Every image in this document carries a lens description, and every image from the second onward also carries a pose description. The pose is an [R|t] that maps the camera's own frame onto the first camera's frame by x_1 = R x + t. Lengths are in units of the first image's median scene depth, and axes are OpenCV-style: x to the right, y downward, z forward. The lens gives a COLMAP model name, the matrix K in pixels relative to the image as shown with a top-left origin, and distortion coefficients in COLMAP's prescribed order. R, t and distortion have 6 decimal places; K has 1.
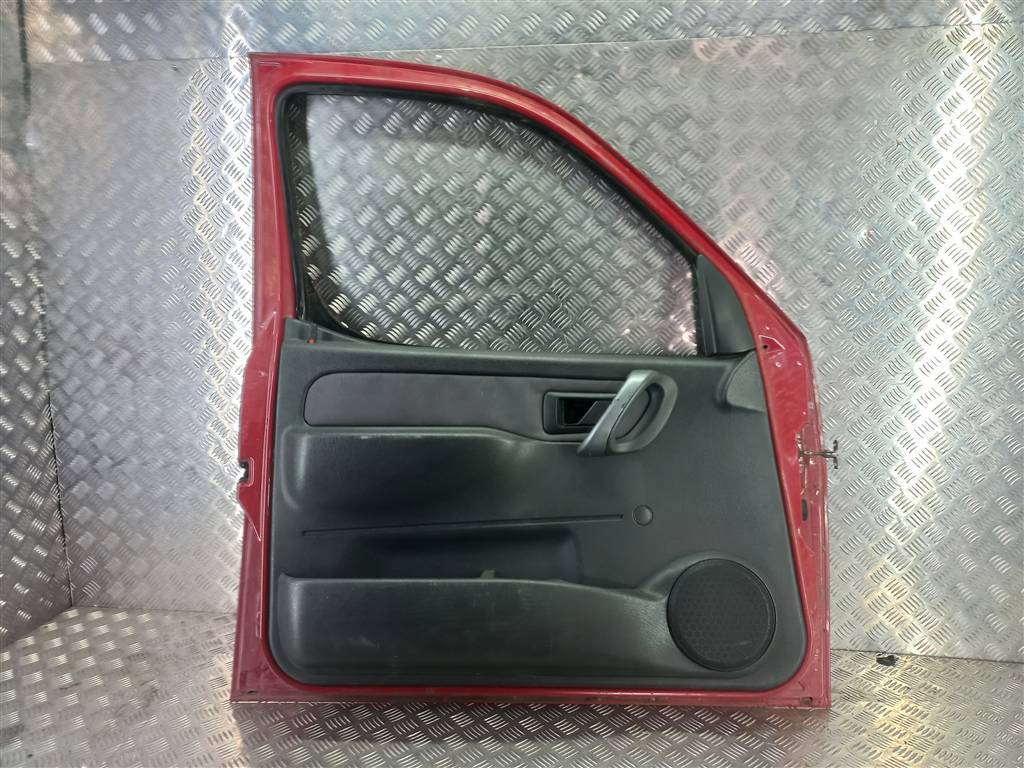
lens RADIAL K [[743.7, 0, 496.0], [0, 743.7, 403.9], [0, 0, 1]] dist [0.032321, -0.021942]
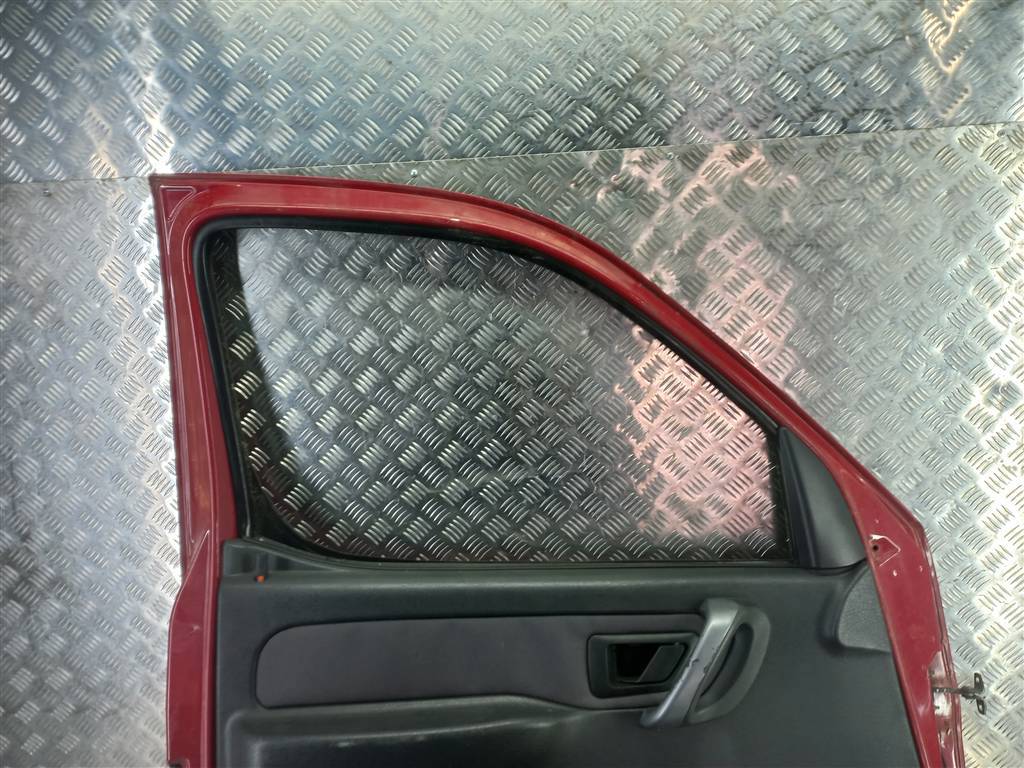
lens RADIAL K [[725.0, 0, 501.5], [0, 725.0, 398.6], [0, 0, 1]] dist [0.029748, -0.015437]
pose [[0.997210, -0.056473, 0.048826, -0.038145], [0.055344, 0.998175, 0.024173, -0.249781], [-0.050102, -0.021403, 0.998515, 0.275059]]
